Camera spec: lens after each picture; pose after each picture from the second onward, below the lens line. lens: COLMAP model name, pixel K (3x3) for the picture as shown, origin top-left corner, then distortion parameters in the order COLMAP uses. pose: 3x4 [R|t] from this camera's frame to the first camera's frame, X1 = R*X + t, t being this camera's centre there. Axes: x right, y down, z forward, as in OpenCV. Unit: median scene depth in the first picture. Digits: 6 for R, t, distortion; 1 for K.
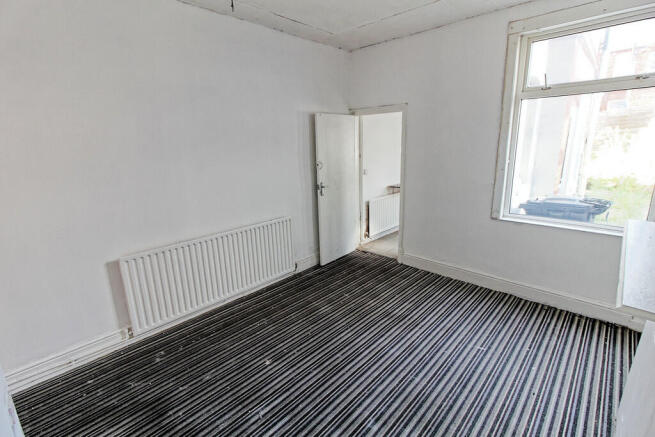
lens RADIAL K [[304.4, 0, 329.7], [0, 304.4, 216.3], [0, 0, 1]] dist [0.003056, 0.000627]
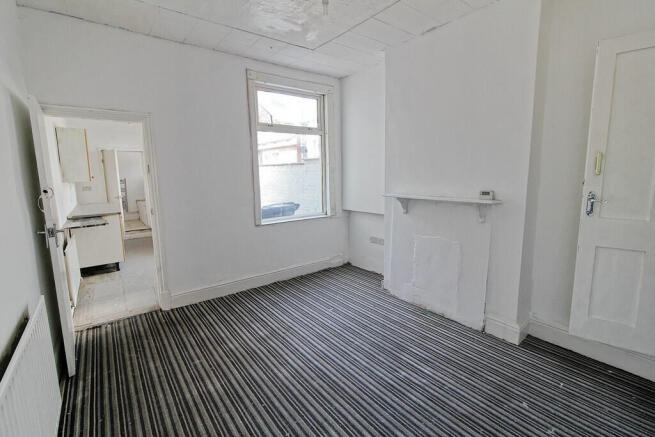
lens RADIAL K [[304.4, 0, 325.0], [0, 304.4, 215.9], [0, 0, 1]] dist [0.003056, 0.000627]
pose [[0.162238, -0.119734, 0.979460, -0.619854], [0.247755, 0.965756, 0.077021, -0.059769], [-0.955142, 0.230170, 0.186347, 0.553209]]
